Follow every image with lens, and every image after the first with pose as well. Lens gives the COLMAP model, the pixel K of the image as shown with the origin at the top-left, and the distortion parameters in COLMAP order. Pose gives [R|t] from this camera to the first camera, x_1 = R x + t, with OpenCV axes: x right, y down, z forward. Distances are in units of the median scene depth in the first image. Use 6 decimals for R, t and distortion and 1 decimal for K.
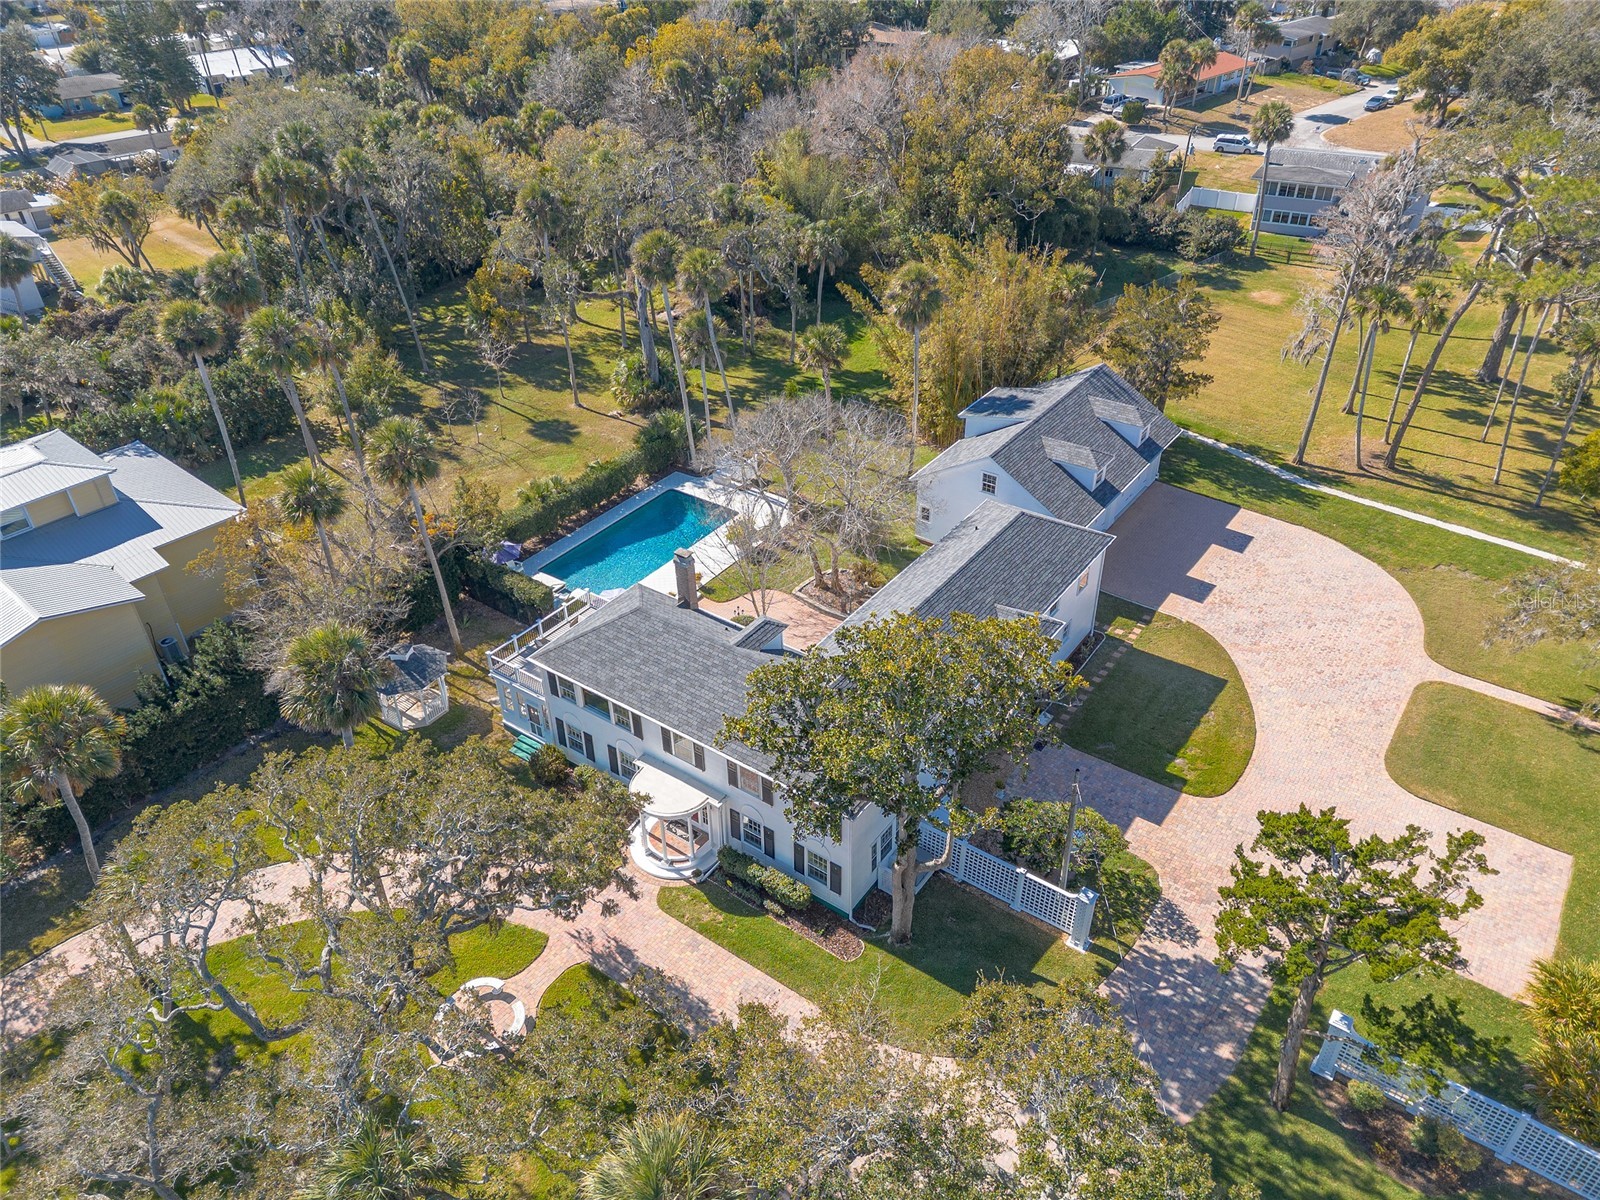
lens RADIAL K [[1119.5, 0, 787.2], [0, 1119.5, 595.2], [0, 0, 1]] dist [0.022051, -0.008485]
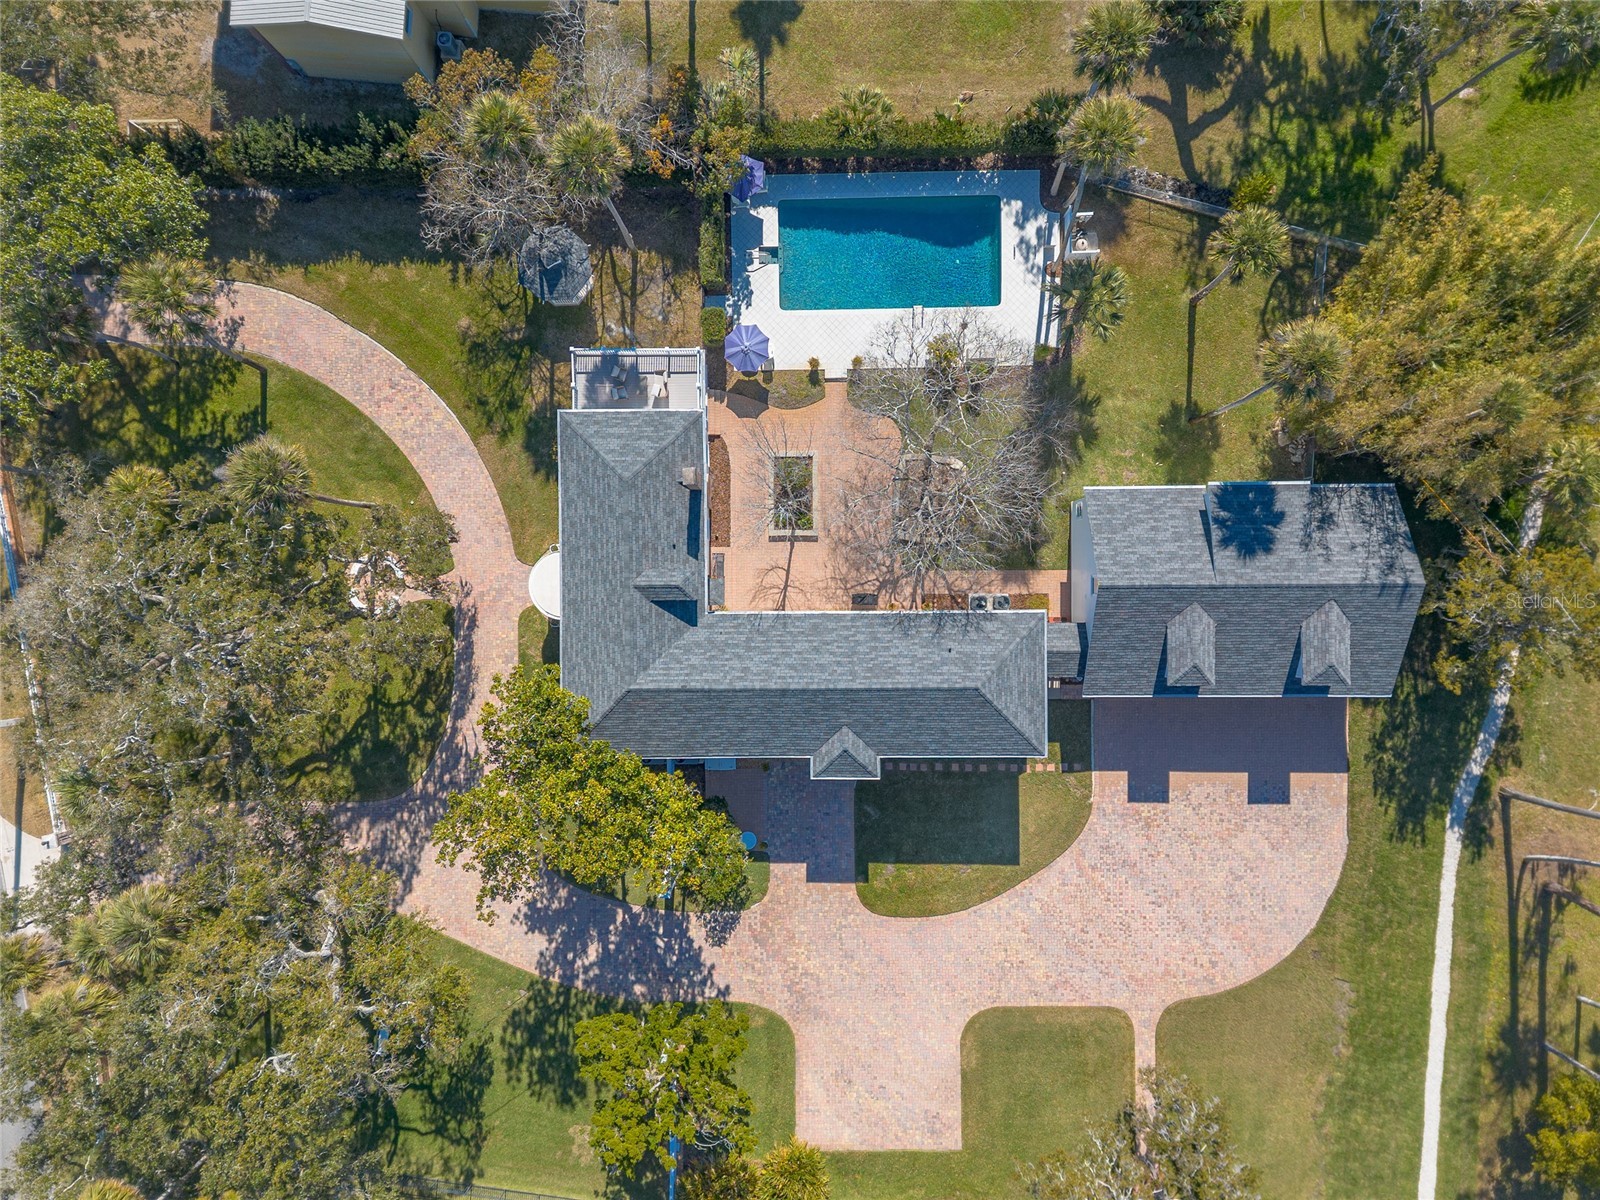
lens RADIAL K [[1119.5, 0, 797.7], [0, 1119.5, 608.1], [0, 0, 1]] dist [0.022051, -0.008485]
pose [[0.598540, 0.800887, 0.018162, 0.039400], [-0.449305, 0.316843, 0.835306, -0.698622], [0.663231, -0.508124, 0.549486, 0.338028]]
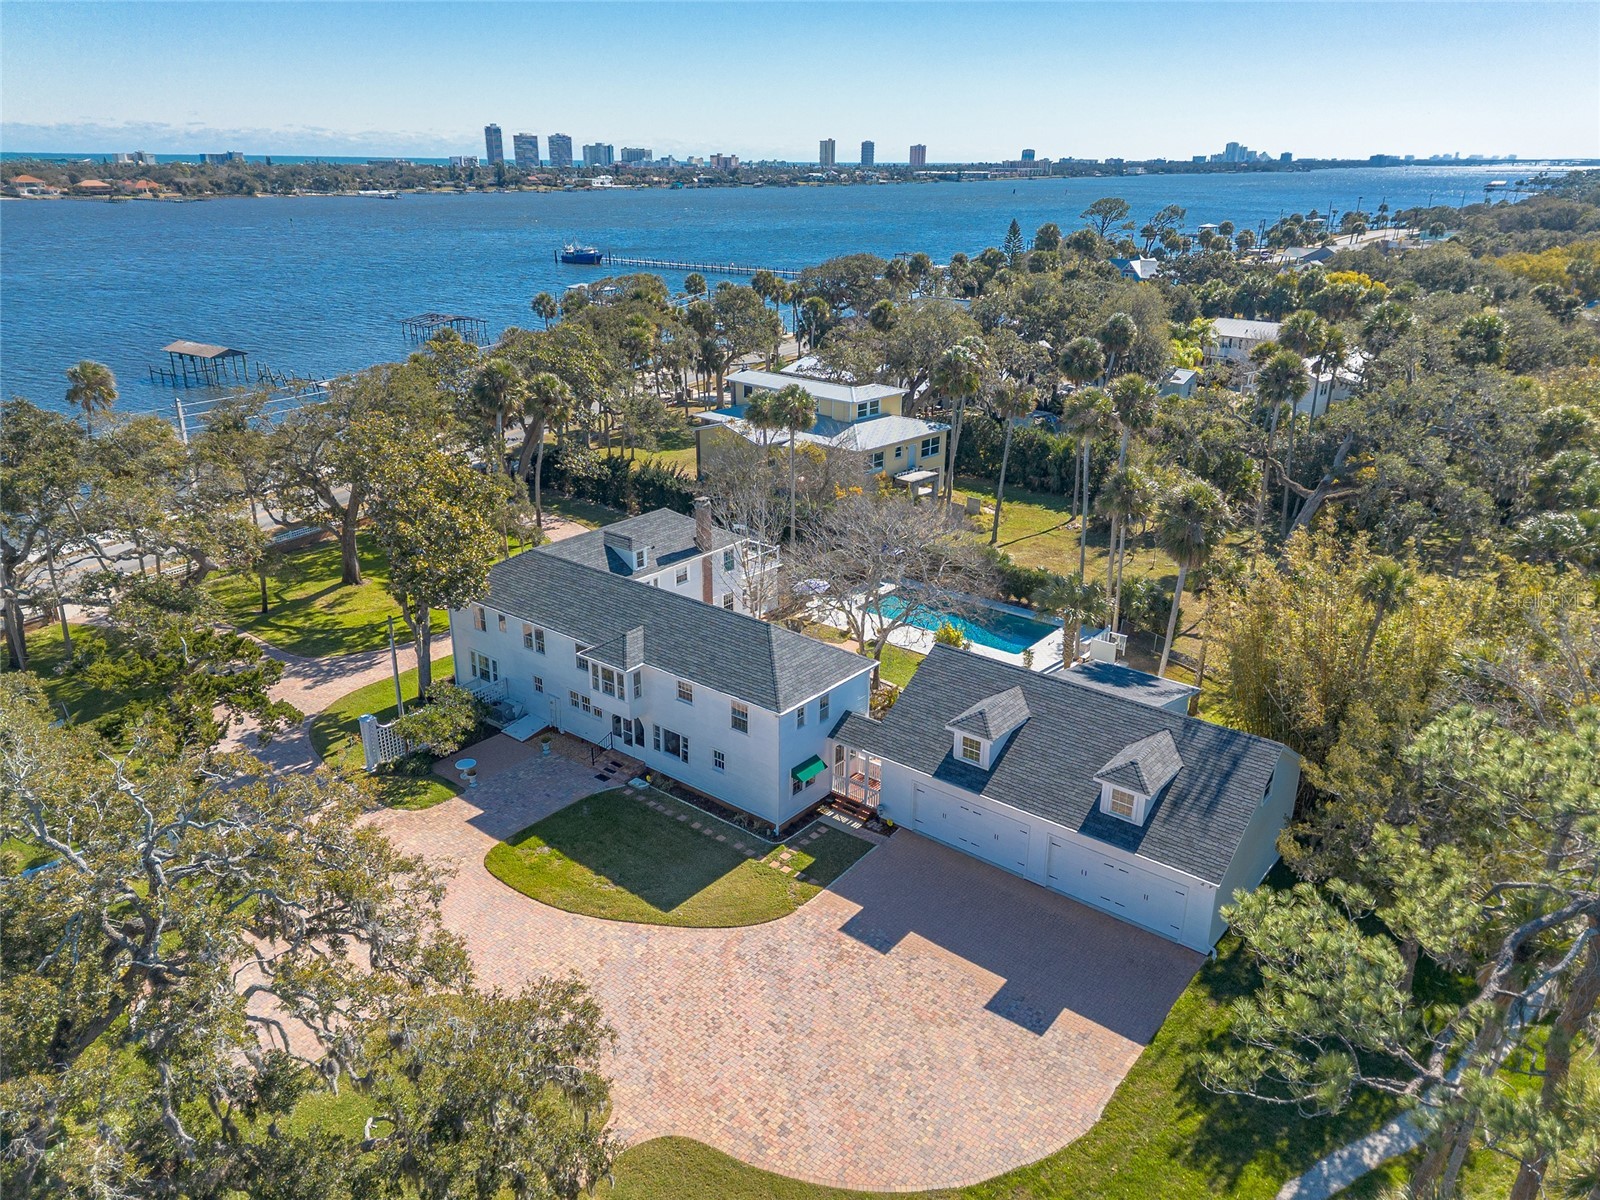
lens RADIAL K [[1119.5, 0, 809.6], [0, 1119.5, 608.6], [0, 0, 1]] dist [0.022051, -0.008485]
pose [[-0.032338, 0.387668, -0.921232, 0.884791], [-0.574043, 0.747324, 0.334636, -0.345289], [0.818186, 0.539648, 0.198371, 0.703387]]
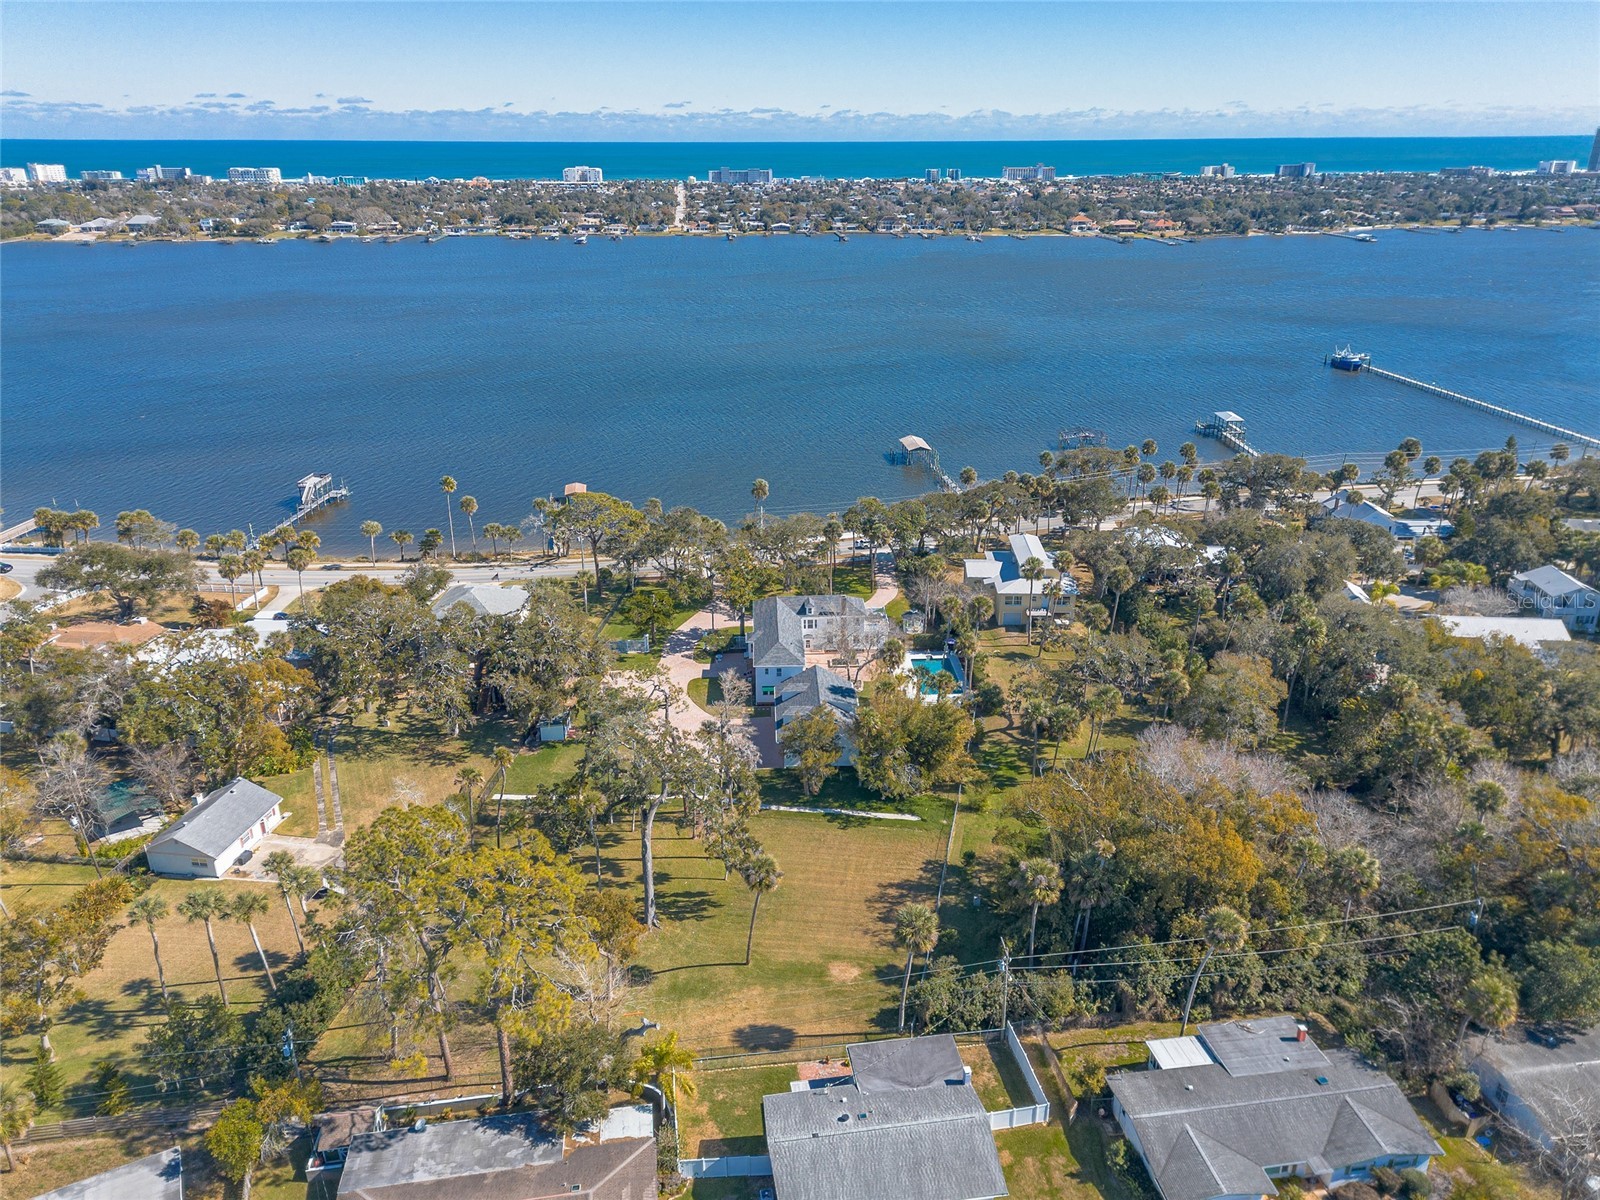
lens RADIAL K [[1119.5, 0, 799.3], [0, 1119.5, 600.1], [0, 0, 1]] dist [0.022051, -0.008485]
pose [[-0.781873, 0.255388, -0.568728, 1.479193], [-0.335303, 0.596810, 0.728965, -1.867407], [0.525592, 0.760654, -0.380998, 1.704794]]
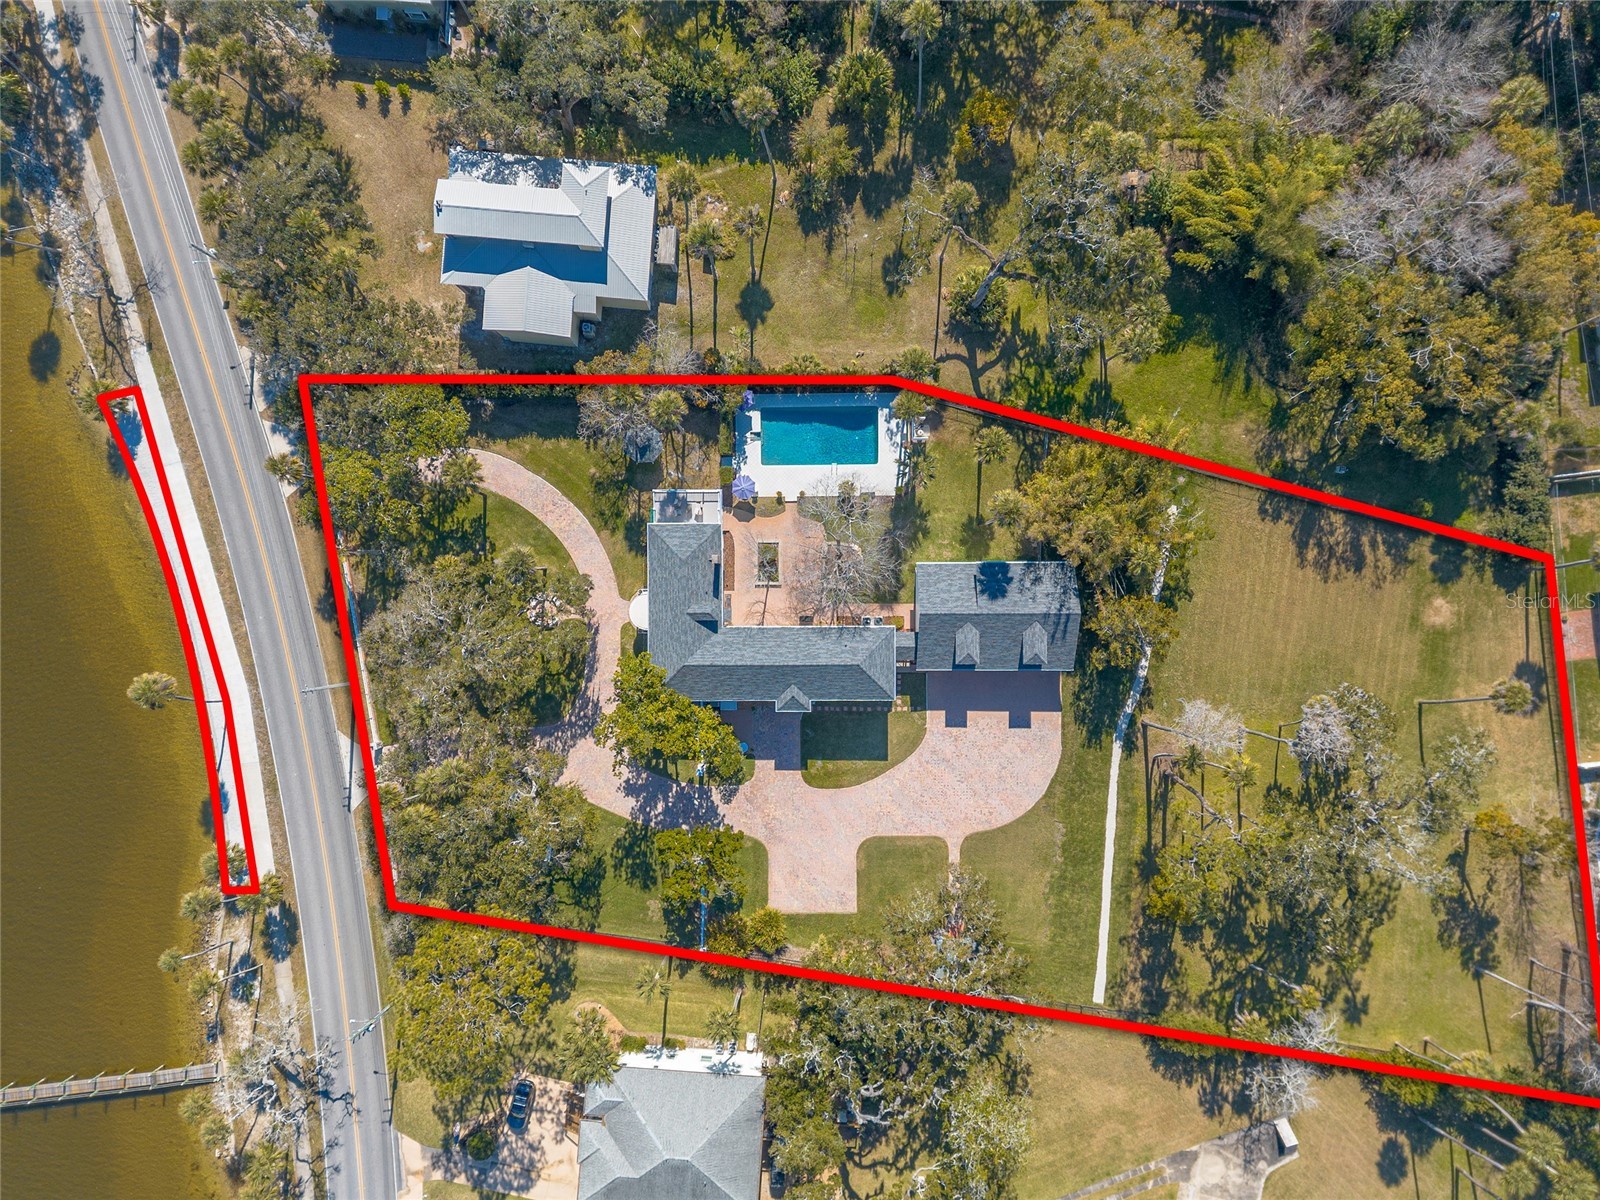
lens RADIAL K [[1119.5, 0, 794.8], [0, 1119.5, 605.0], [0, 0, 1]] dist [0.022051, -0.008485]
pose [[0.595929, 0.802854, 0.017148, 0.026053], [-0.453941, 0.319175, 0.831904, -1.400512], [0.662424, -0.503540, 0.554654, -0.079126]]
